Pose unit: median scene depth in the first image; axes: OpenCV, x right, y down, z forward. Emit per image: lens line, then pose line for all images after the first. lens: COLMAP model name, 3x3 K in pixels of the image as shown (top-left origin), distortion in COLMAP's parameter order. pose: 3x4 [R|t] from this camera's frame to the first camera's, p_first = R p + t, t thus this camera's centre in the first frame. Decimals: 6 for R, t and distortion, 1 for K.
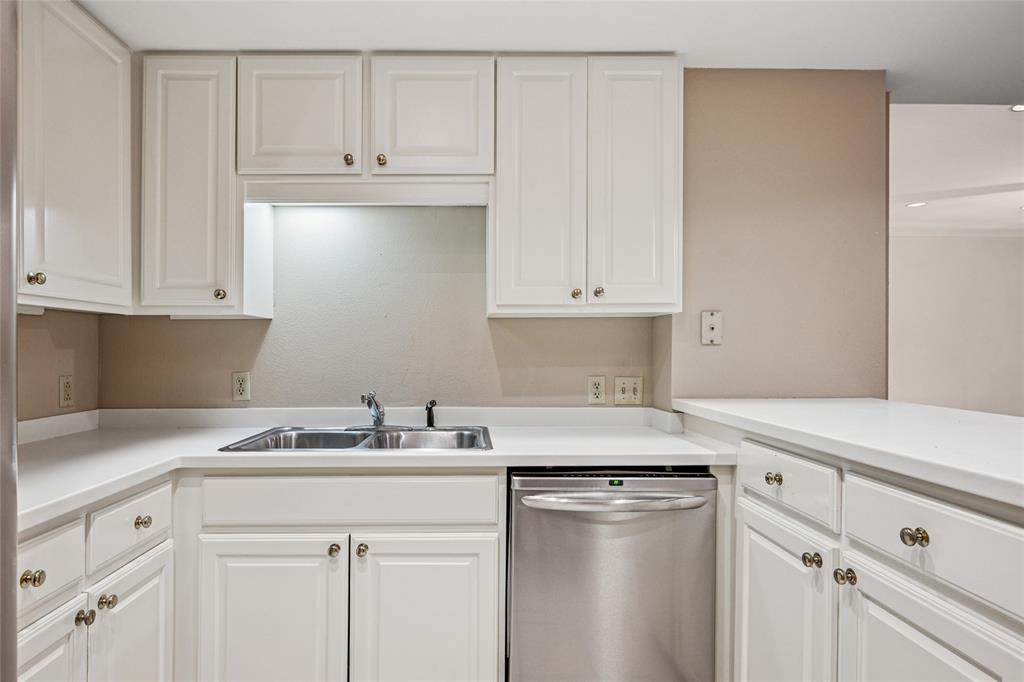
lens RADIAL K [[579.0, 0, 510.9], [0, 579.0, 348.0], [0, 0, 1]] dist [-0.001535, 0.002116]
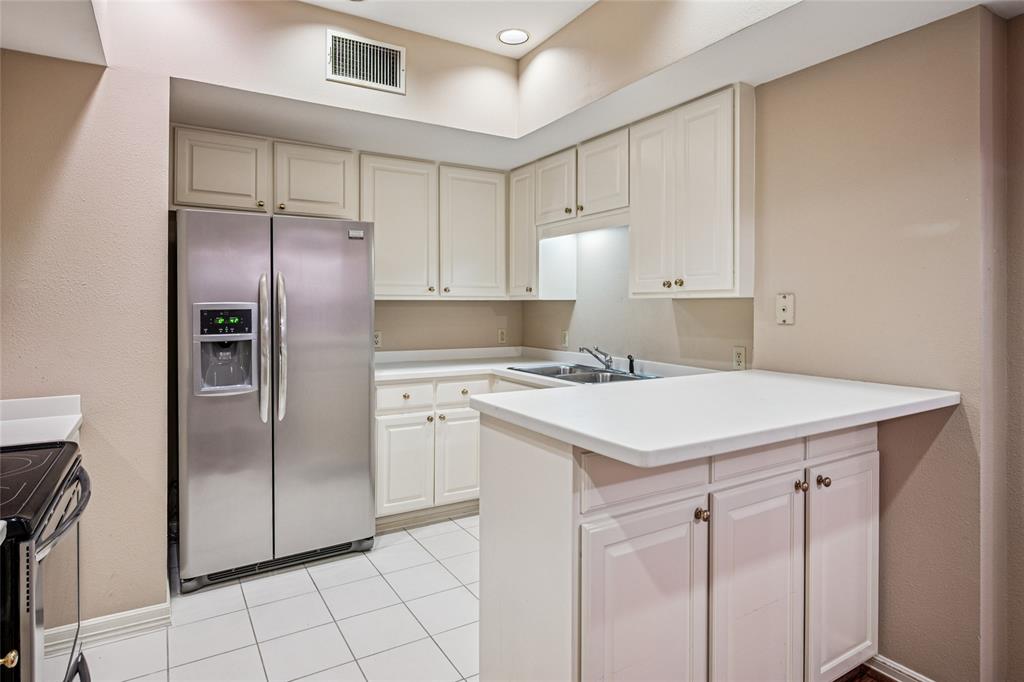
lens RADIAL K [[579.0, 0, 538.2], [0, 579.0, 310.0], [0, 0, 1]] dist [-0.001535, 0.002116]
pose [[0.521589, 0.013066, -0.853097, 1.065503], [-0.008374, 0.999913, 0.010194, -0.041406], [0.853156, 0.001827, 0.521653, 0.018412]]
